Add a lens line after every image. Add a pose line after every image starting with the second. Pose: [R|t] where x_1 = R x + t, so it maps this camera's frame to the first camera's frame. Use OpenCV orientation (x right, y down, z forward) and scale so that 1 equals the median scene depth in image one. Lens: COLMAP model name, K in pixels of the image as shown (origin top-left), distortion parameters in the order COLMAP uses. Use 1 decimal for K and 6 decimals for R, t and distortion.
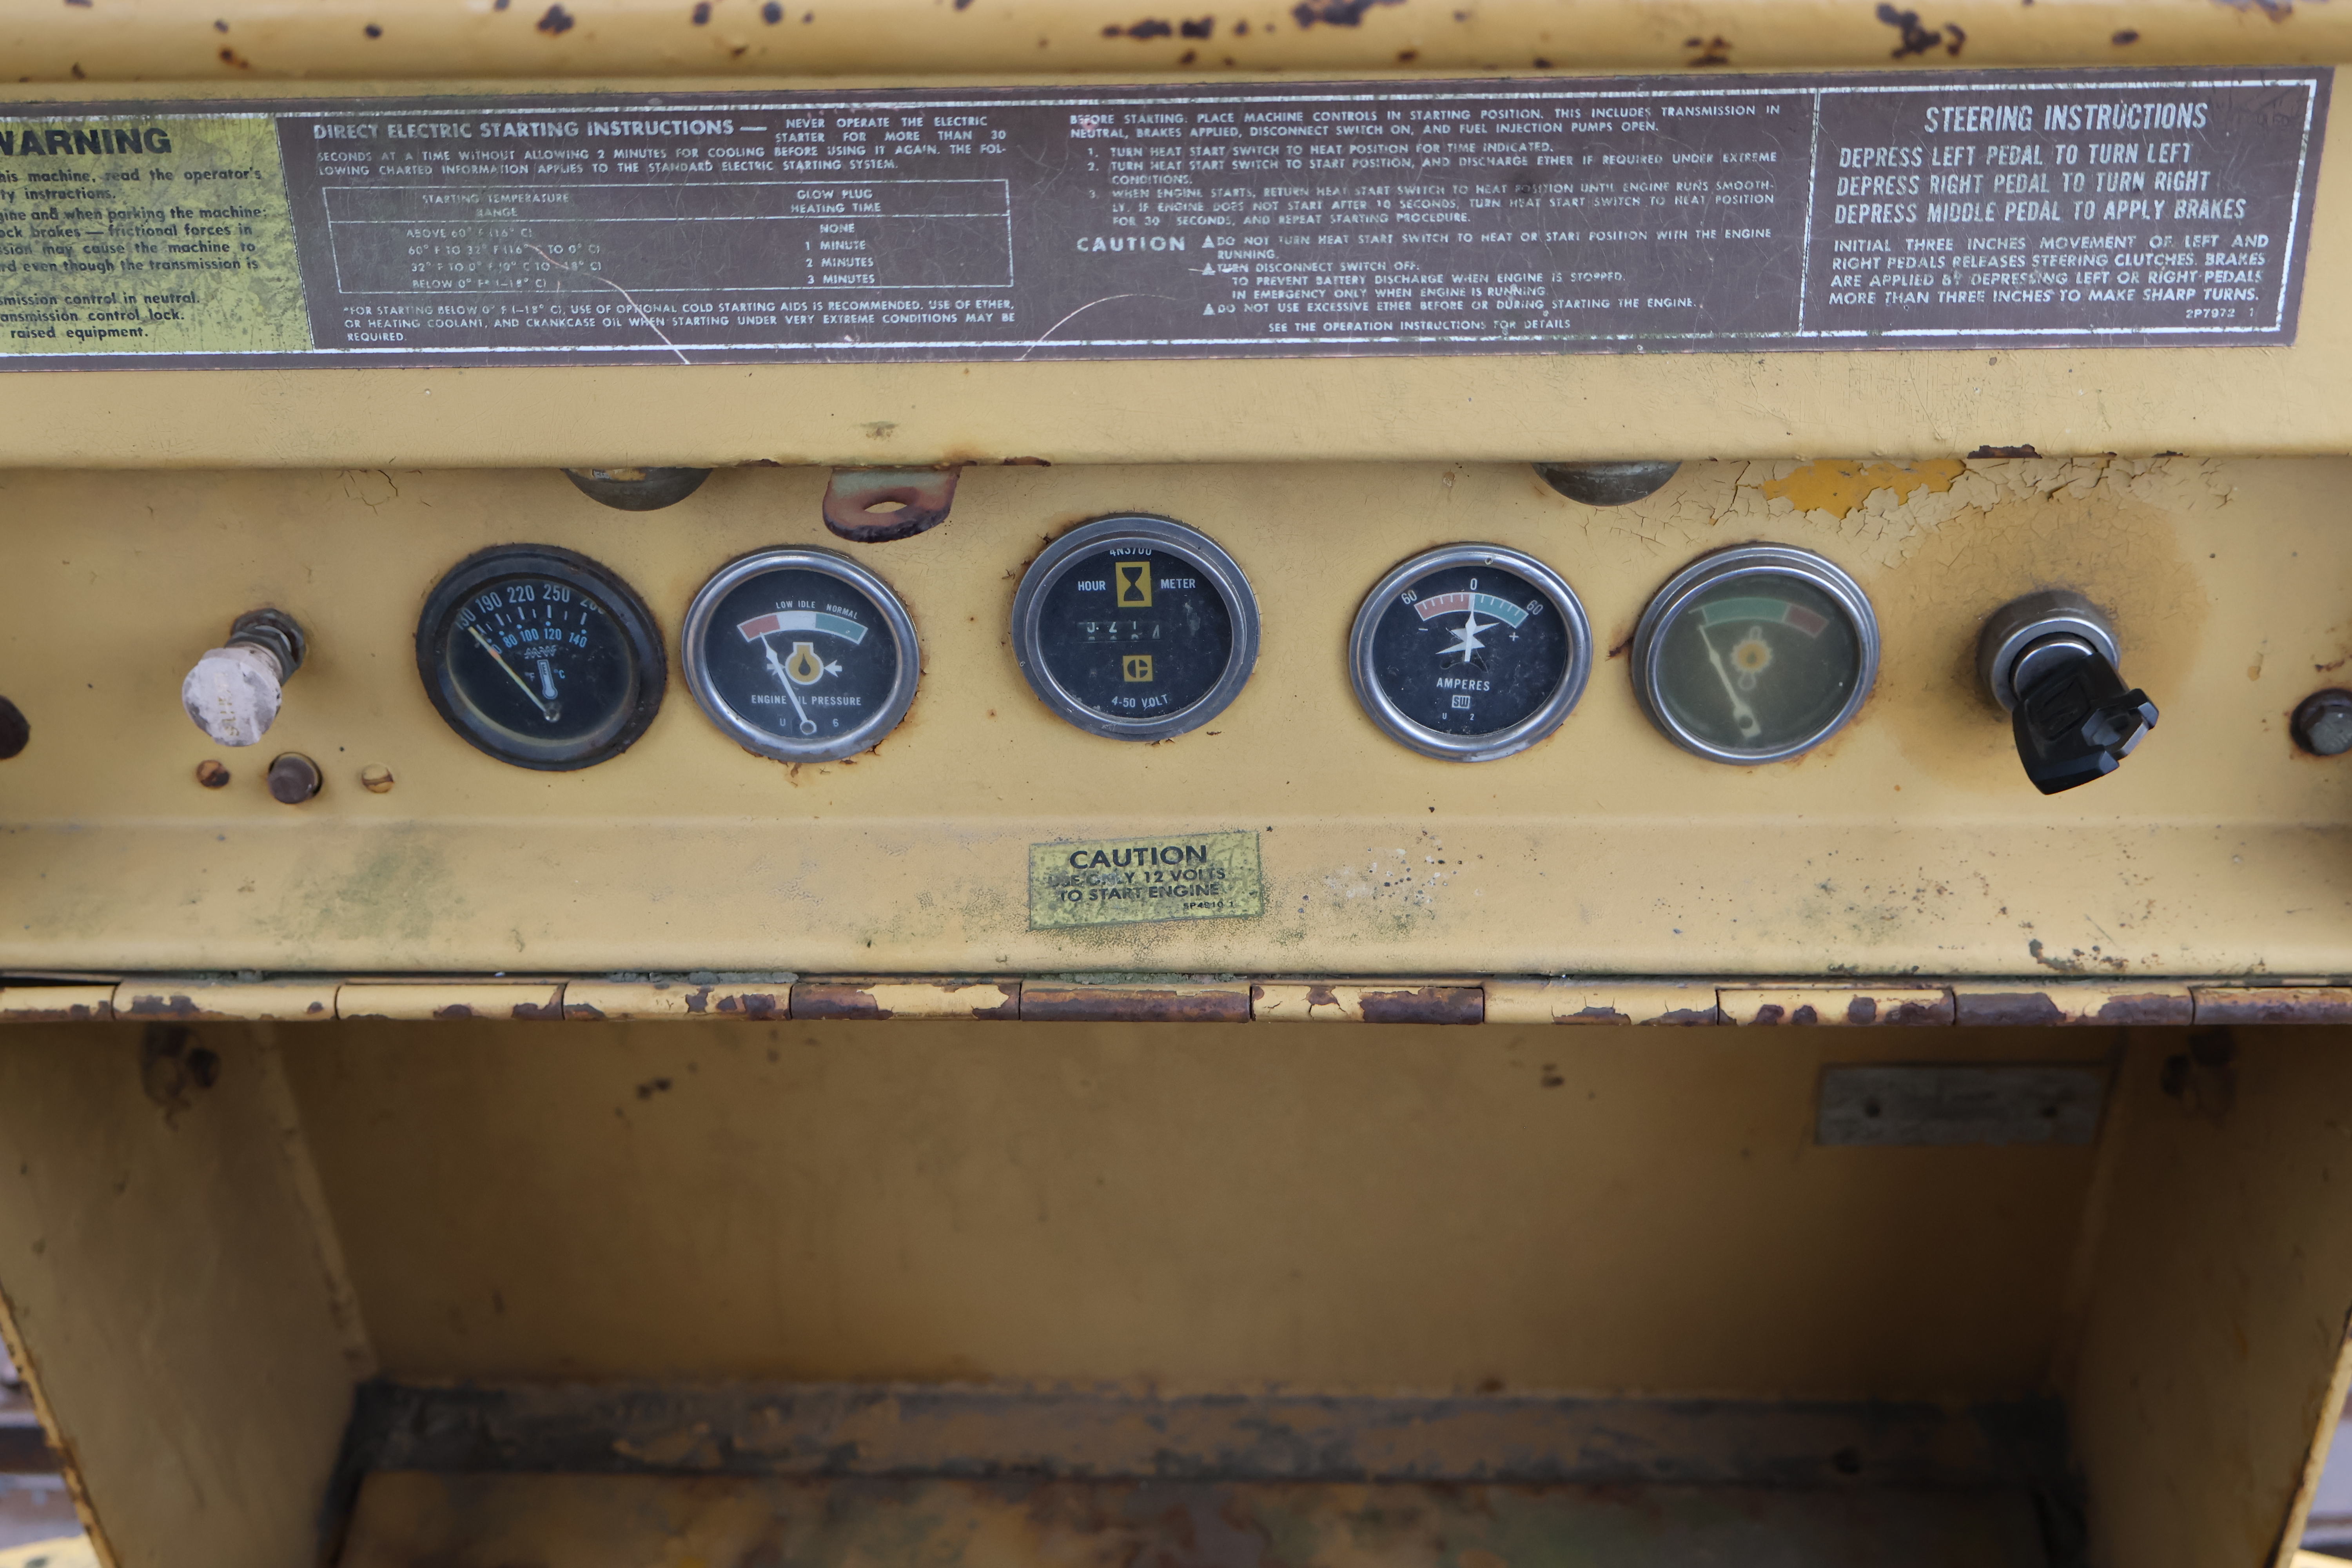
lens RADIAL K [[3034.9, 0, 1161.7], [0, 3034.9, 781.5], [0, 0, 1]] dist [0.013425, -0.026163]
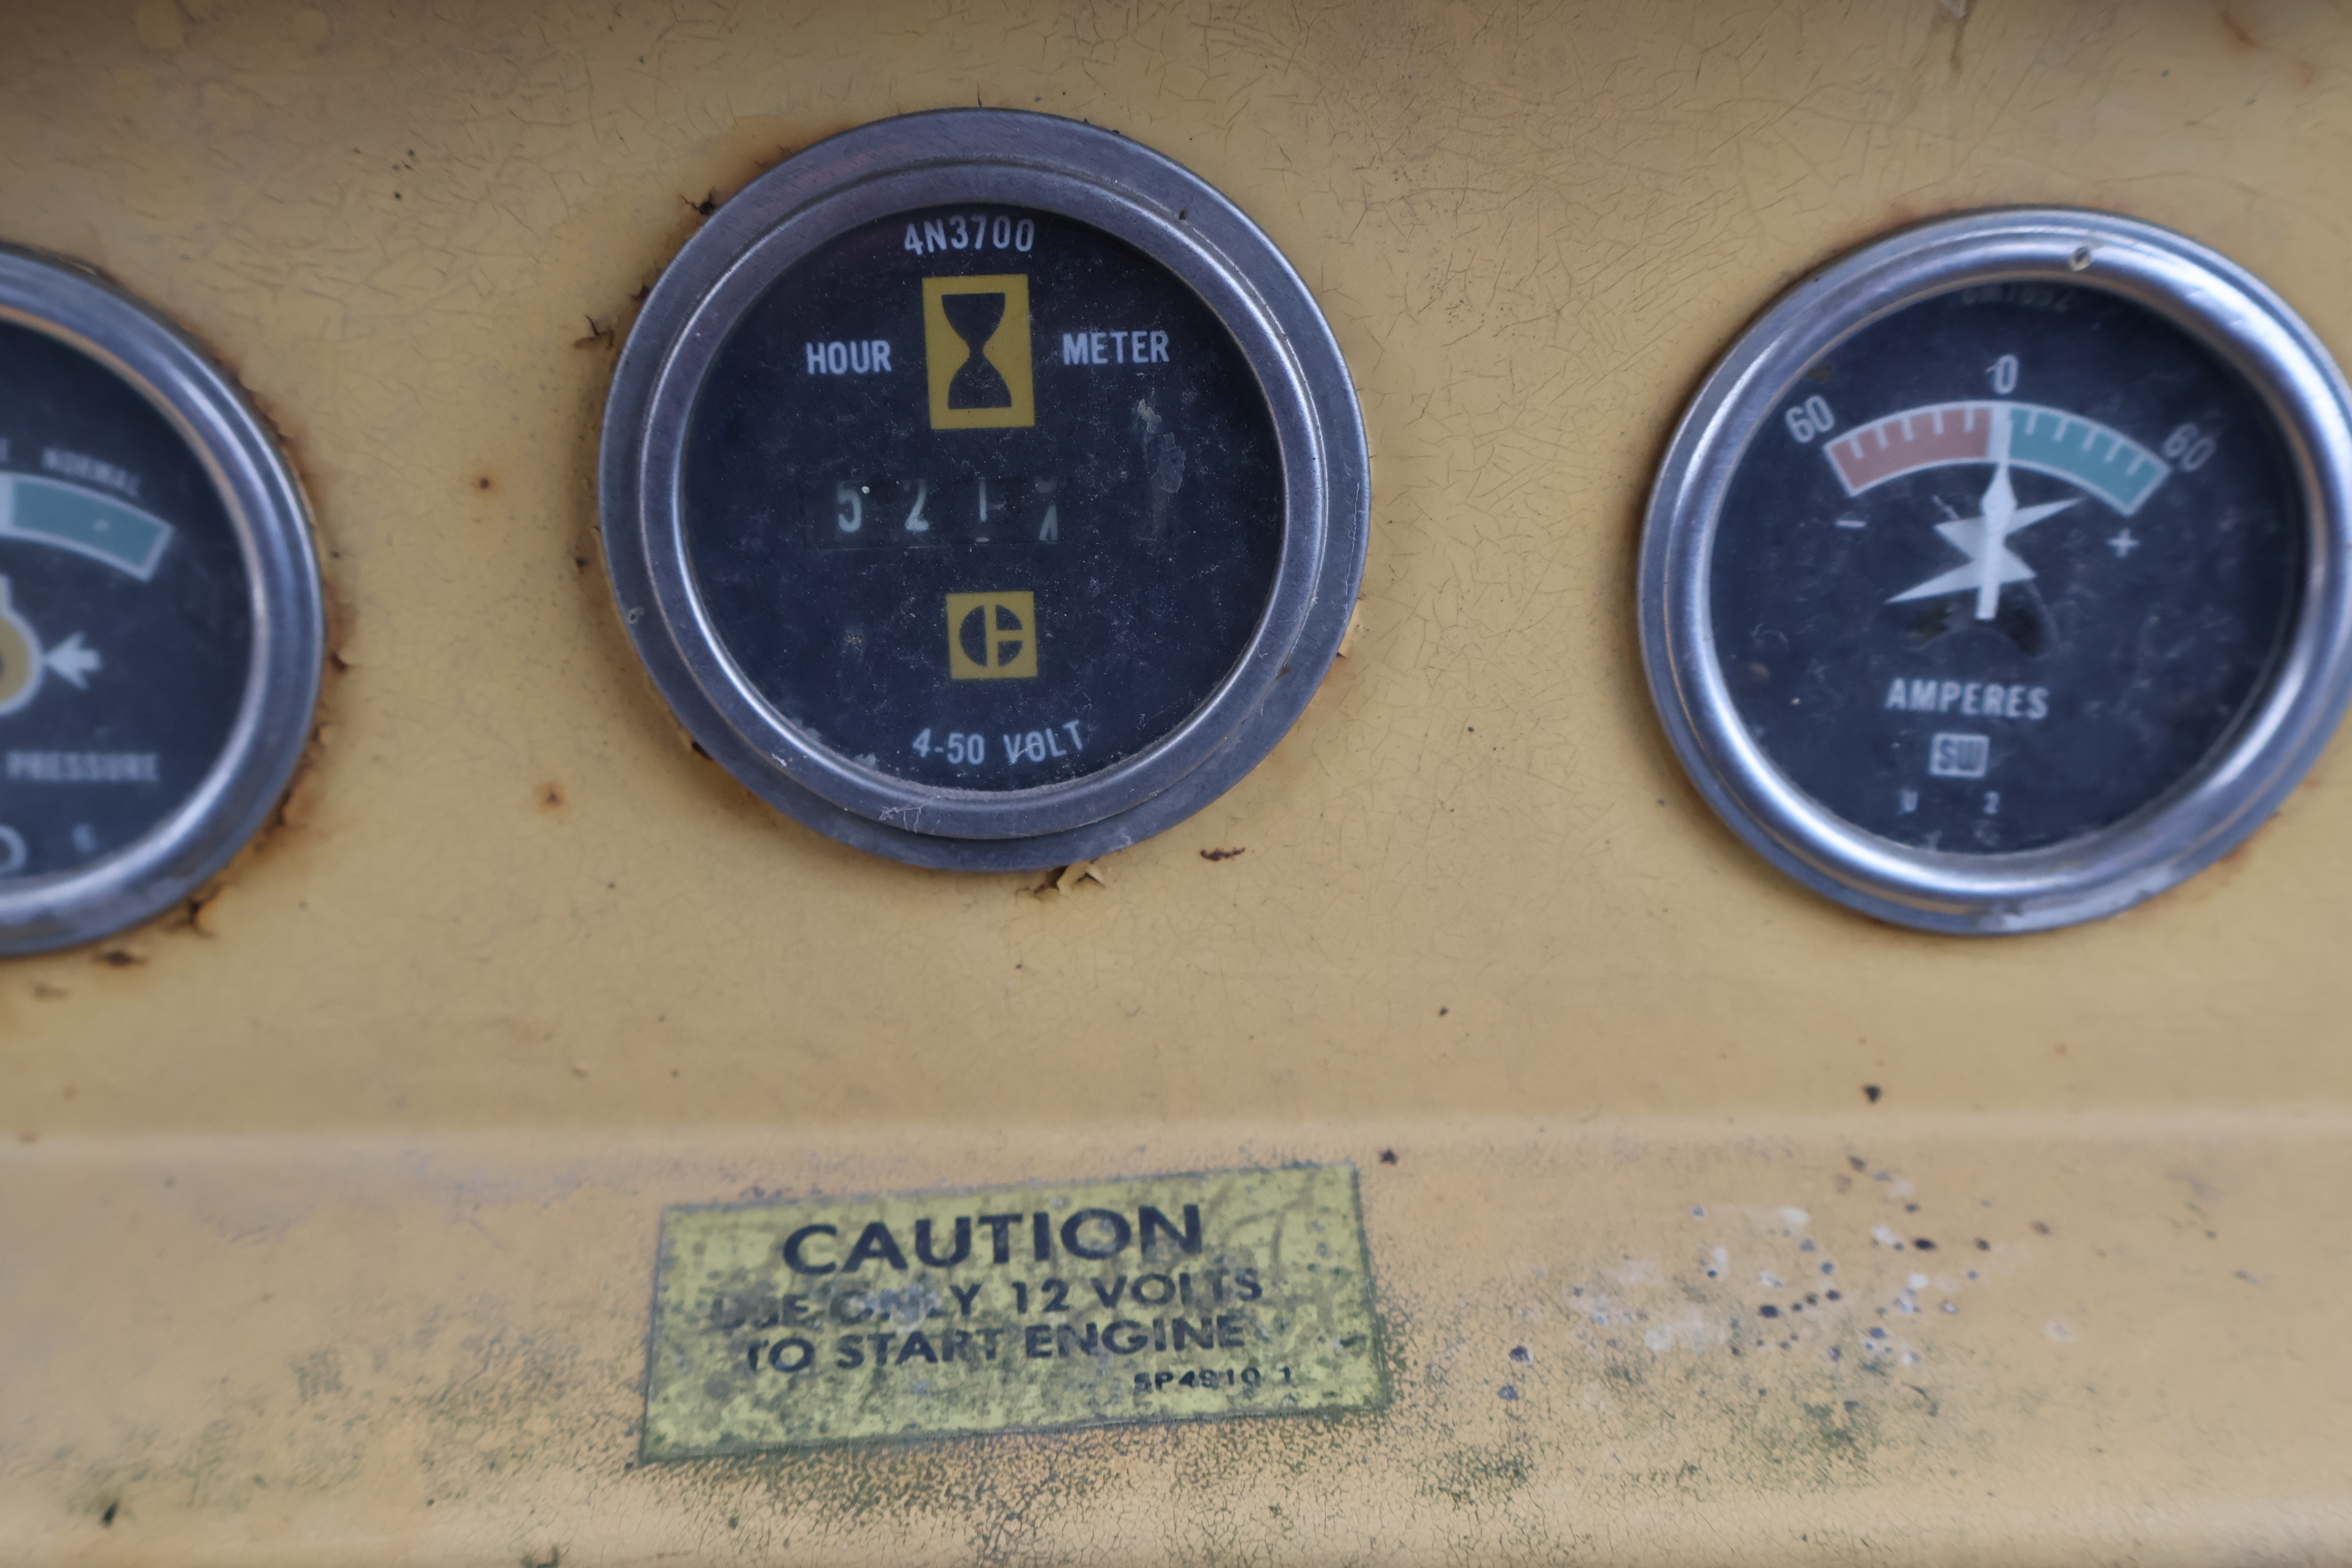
lens RADIAL K [[3034.9, 0, 1161.7], [0, 3034.9, 781.5], [0, 0, 1]] dist [0.013425, -0.026163]
pose [[0.999368, 0.000012, 0.035559, -0.001205], [0.008286, 0.972395, -0.233195, 0.053987], [-0.034580, 0.233342, 0.971780, 0.679747]]
